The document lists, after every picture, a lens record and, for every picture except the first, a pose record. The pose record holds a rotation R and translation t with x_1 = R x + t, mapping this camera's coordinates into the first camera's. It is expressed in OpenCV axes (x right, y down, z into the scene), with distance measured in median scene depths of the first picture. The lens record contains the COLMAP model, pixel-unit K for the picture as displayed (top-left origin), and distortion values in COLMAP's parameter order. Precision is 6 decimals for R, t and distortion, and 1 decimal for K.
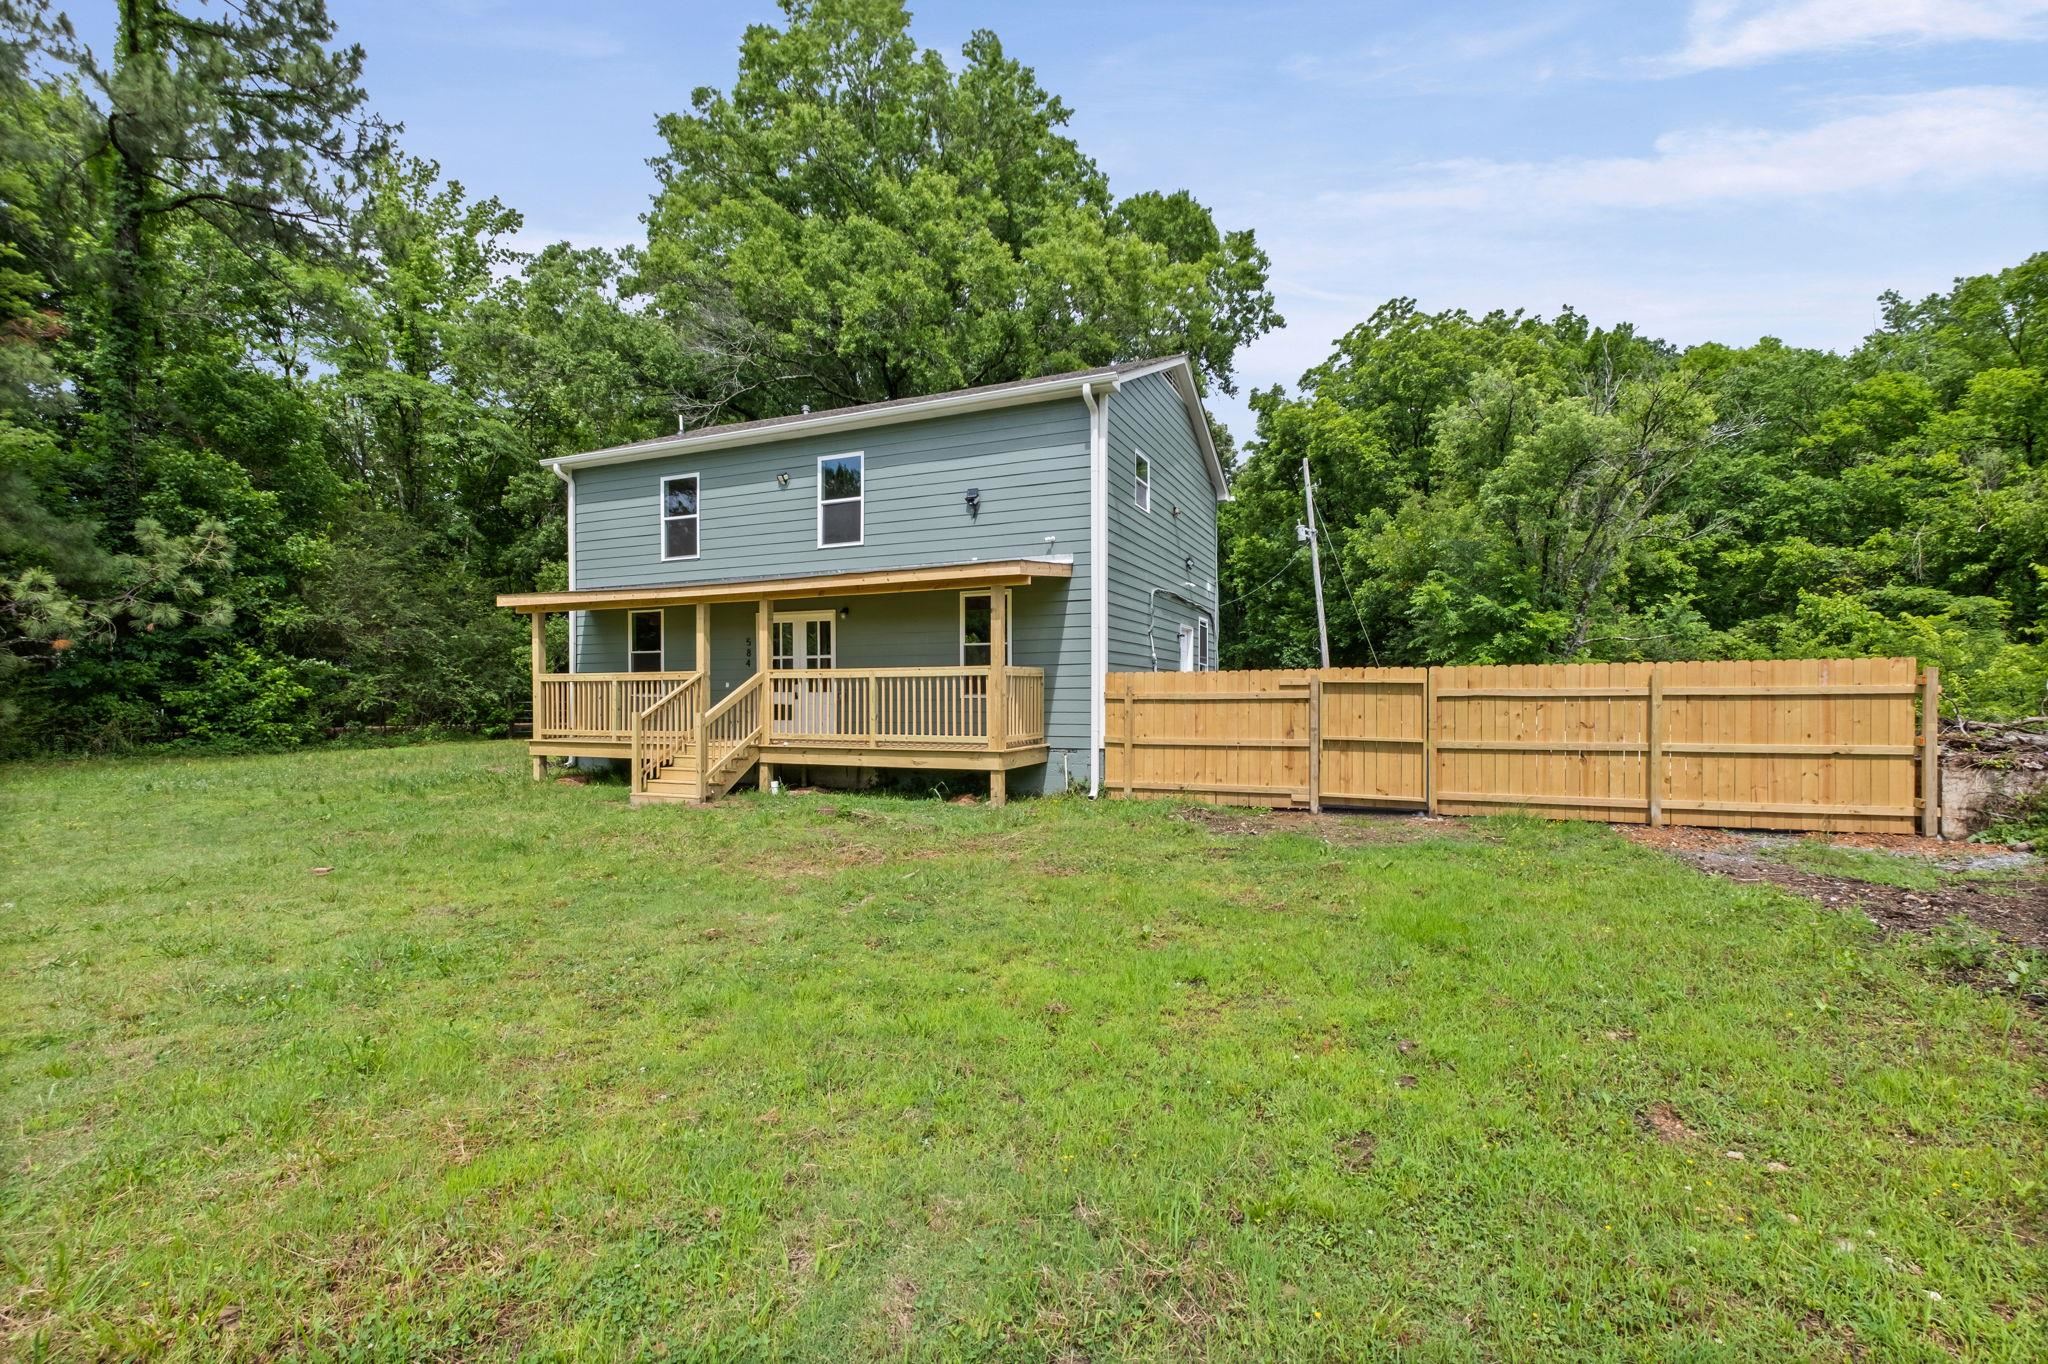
lens RADIAL K [[912.4, 0, 1030.2], [0, 912.4, 694.7], [0, 0, 1]] dist [0.008585, -0.004941]
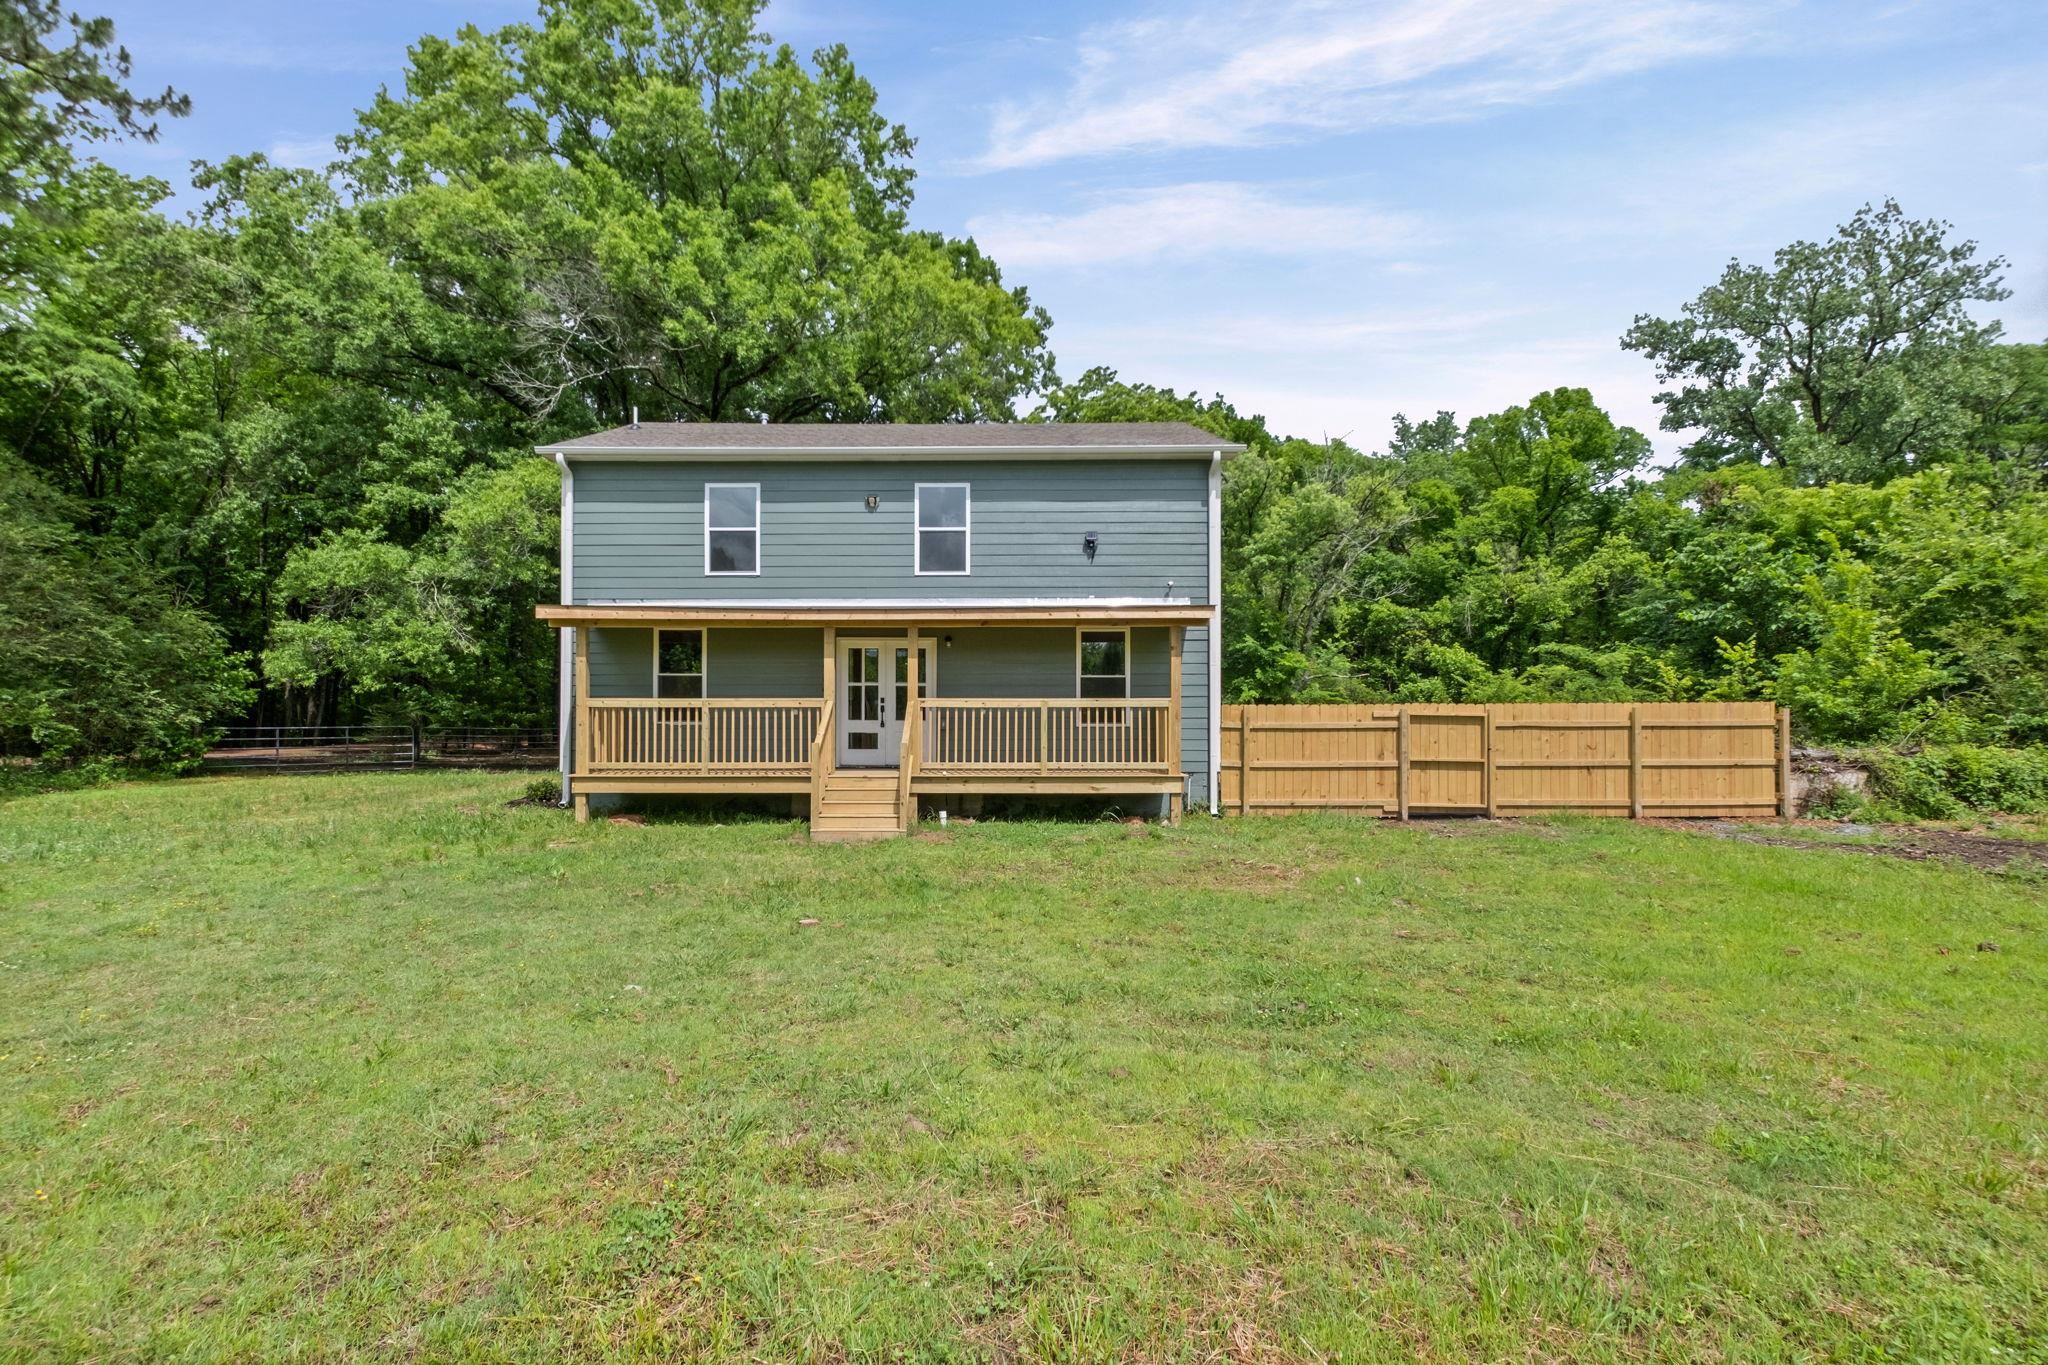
lens RADIAL K [[912.4, 0, 998.7], [0, 912.4, 714.8], [0, 0, 1]] dist [0.008585, -0.004941]
pose [[0.919167, 0.003233, 0.393854, -0.537270], [-0.002889, 0.999995, -0.001466, -0.008205], [-0.393857, 0.000210, 0.919172, 0.055644]]
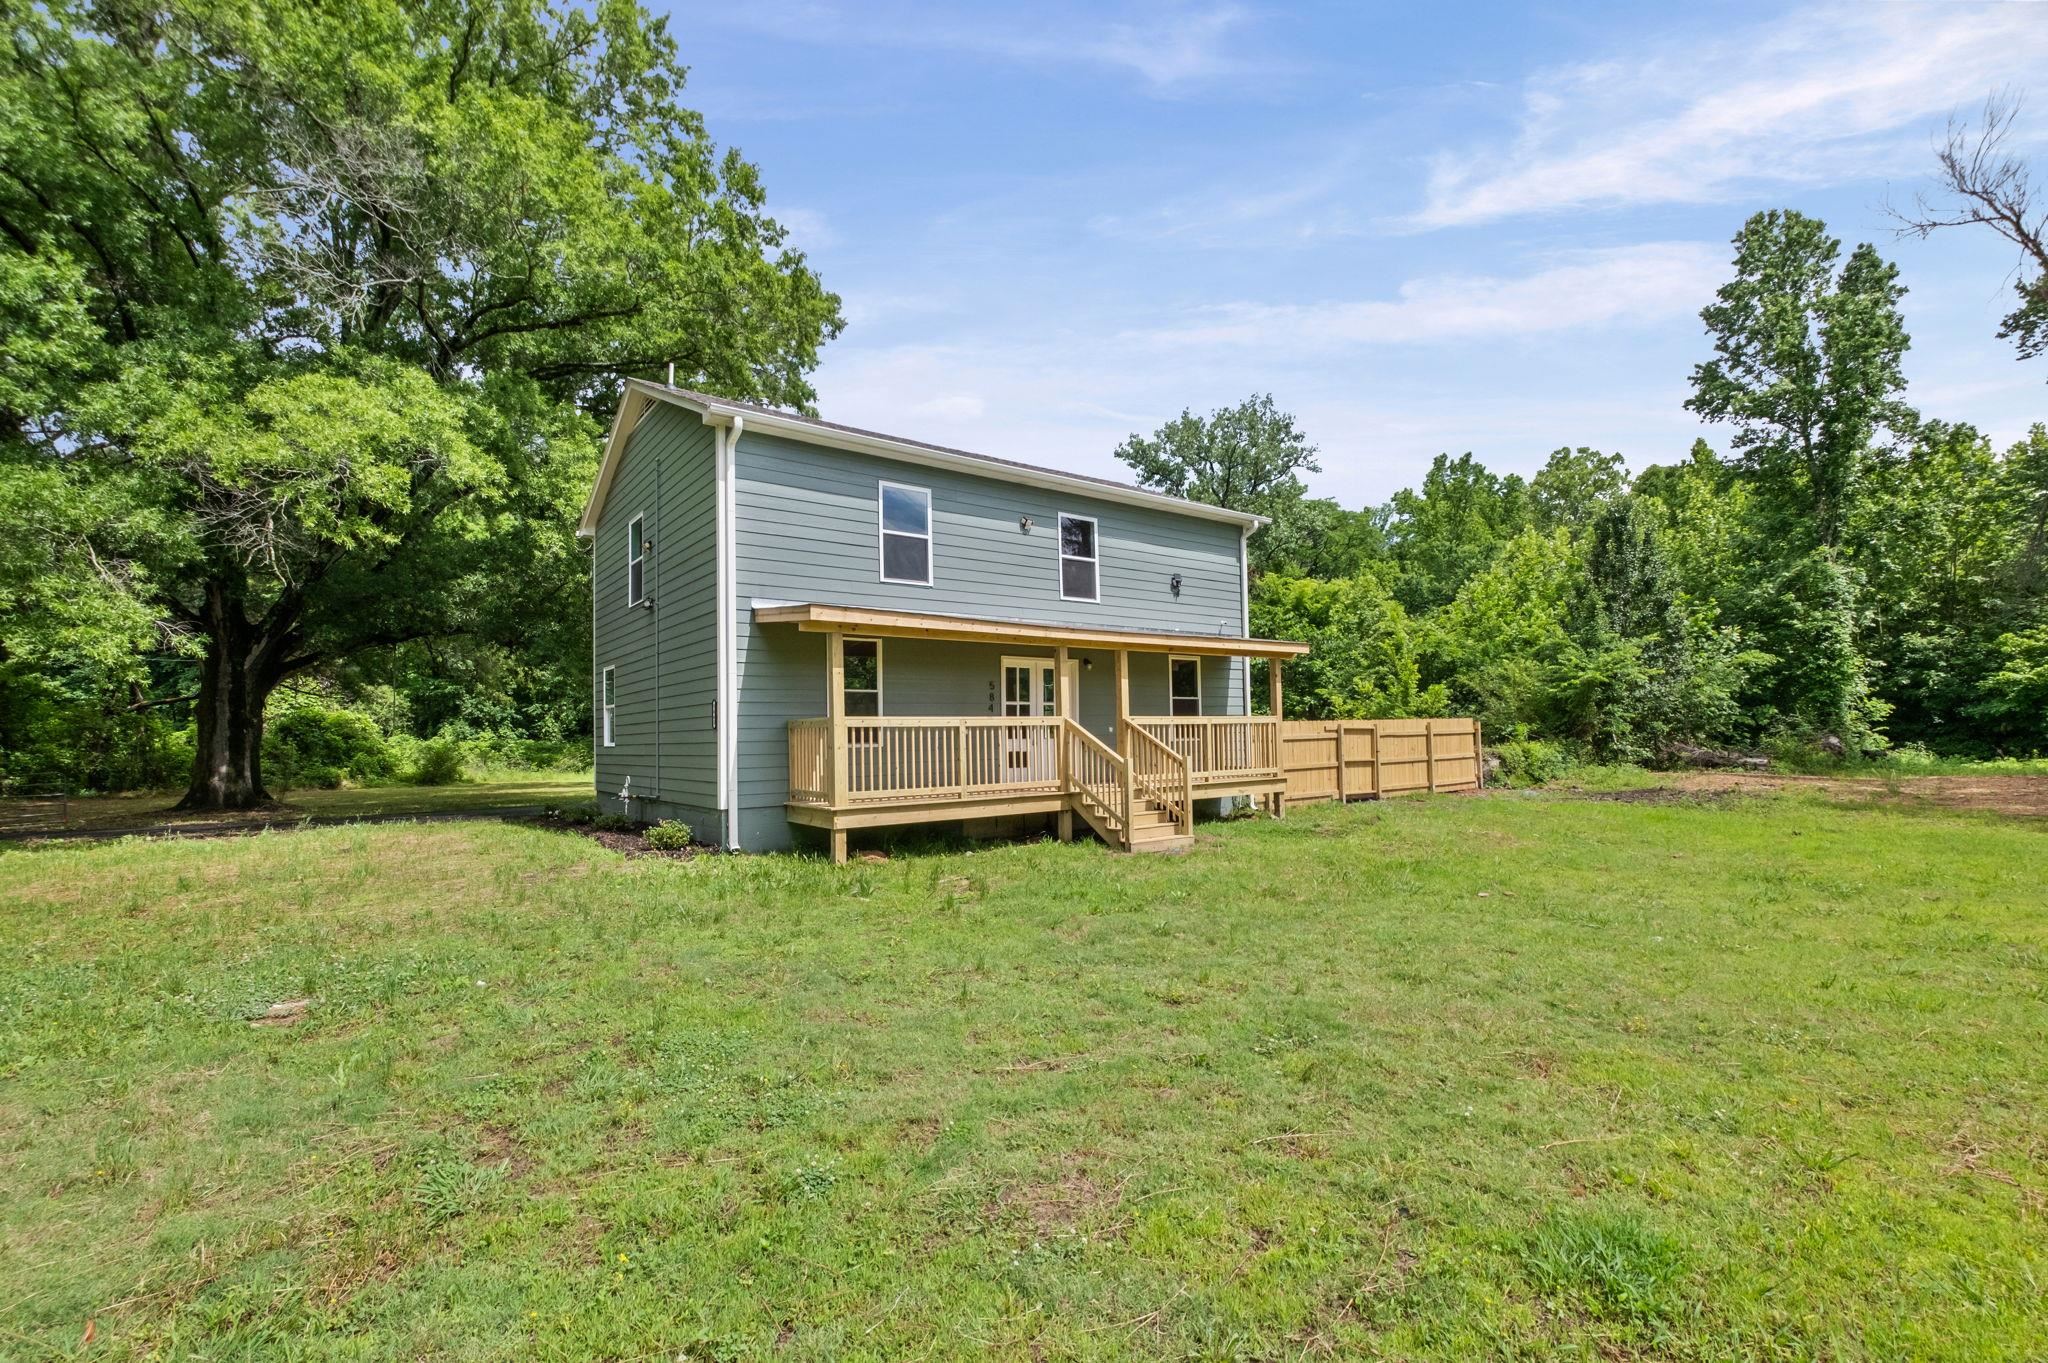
lens RADIAL K [[912.4, 0, 1038.2], [0, 912.4, 685.1], [0, 0, 1]] dist [0.008585, -0.004941]
pose [[0.470097, 0.042752, 0.881578, -1.150789], [0.016668, 0.998218, -0.057296, -0.004425], [-0.882457, 0.041629, 0.468547, 0.541771]]
